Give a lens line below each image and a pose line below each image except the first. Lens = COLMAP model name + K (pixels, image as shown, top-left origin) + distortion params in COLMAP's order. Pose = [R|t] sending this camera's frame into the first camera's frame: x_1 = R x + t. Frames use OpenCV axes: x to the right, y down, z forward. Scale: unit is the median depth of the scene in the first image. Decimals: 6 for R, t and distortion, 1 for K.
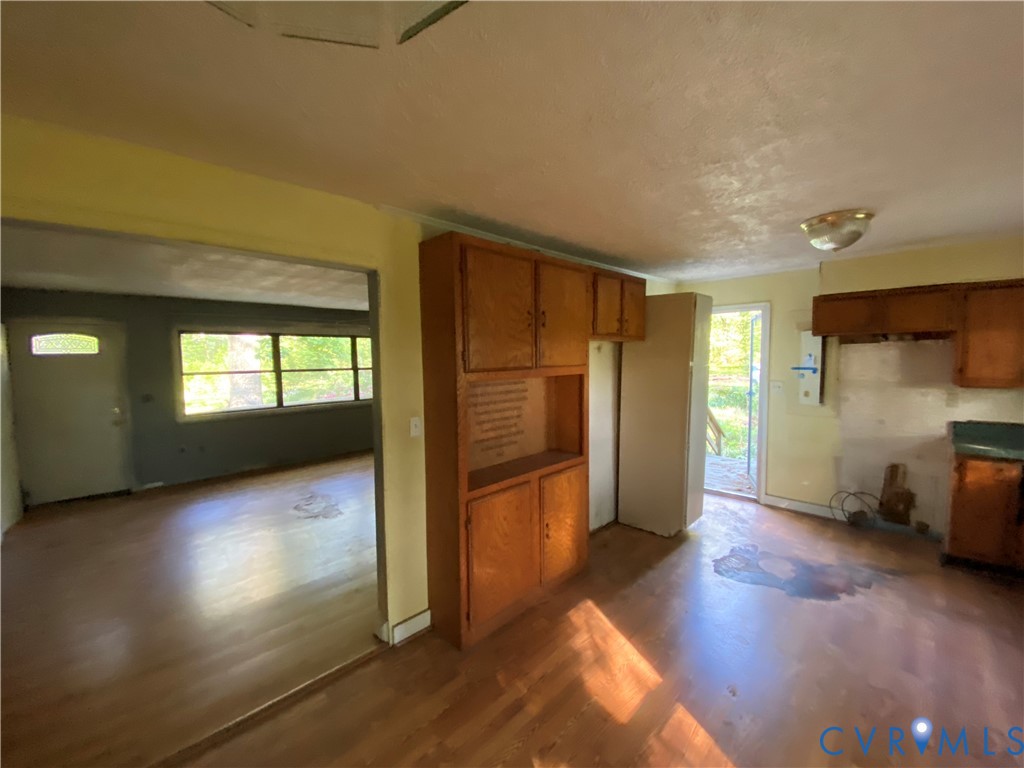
lens RADIAL K [[417.0, 0, 505.1], [0, 417.0, 382.3], [0, 0, 1]] dist [0.011500, -0.008248]
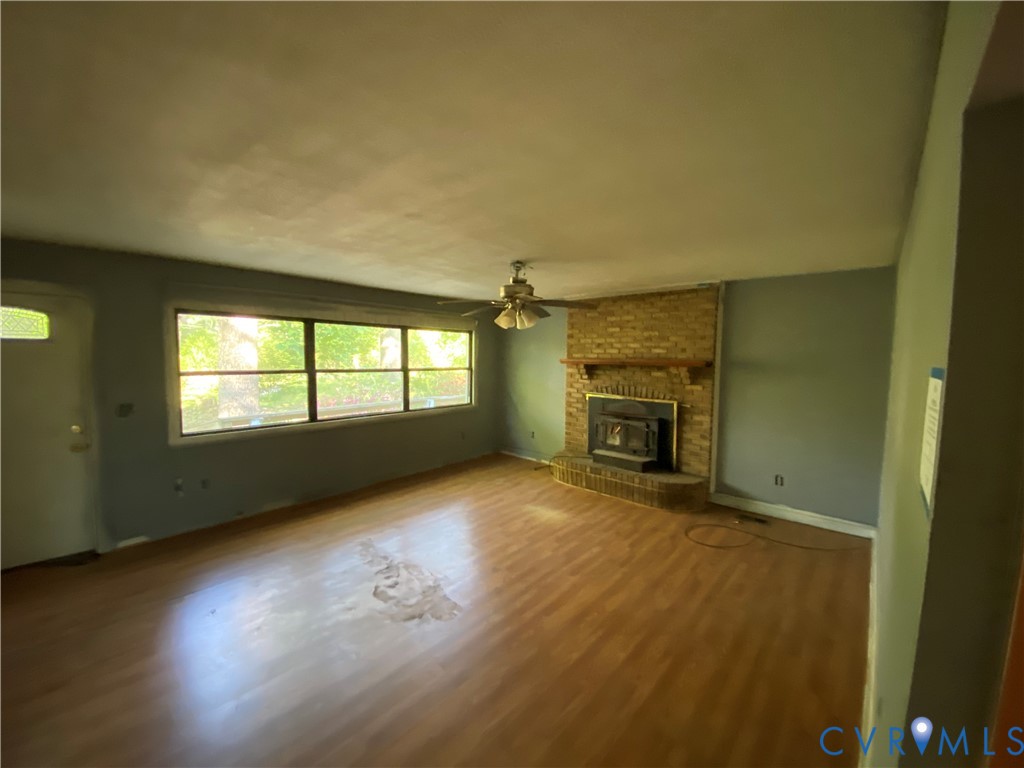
lens RADIAL K [[417.0, 0, 507.7], [0, 417.0, 385.3], [0, 0, 1]] dist [0.011500, -0.008248]
pose [[0.997761, 0.024114, 0.062386, -0.288247], [-0.024624, 0.999669, 0.007414, -0.019179], [-0.062187, -0.008934, 0.998025, 0.297854]]
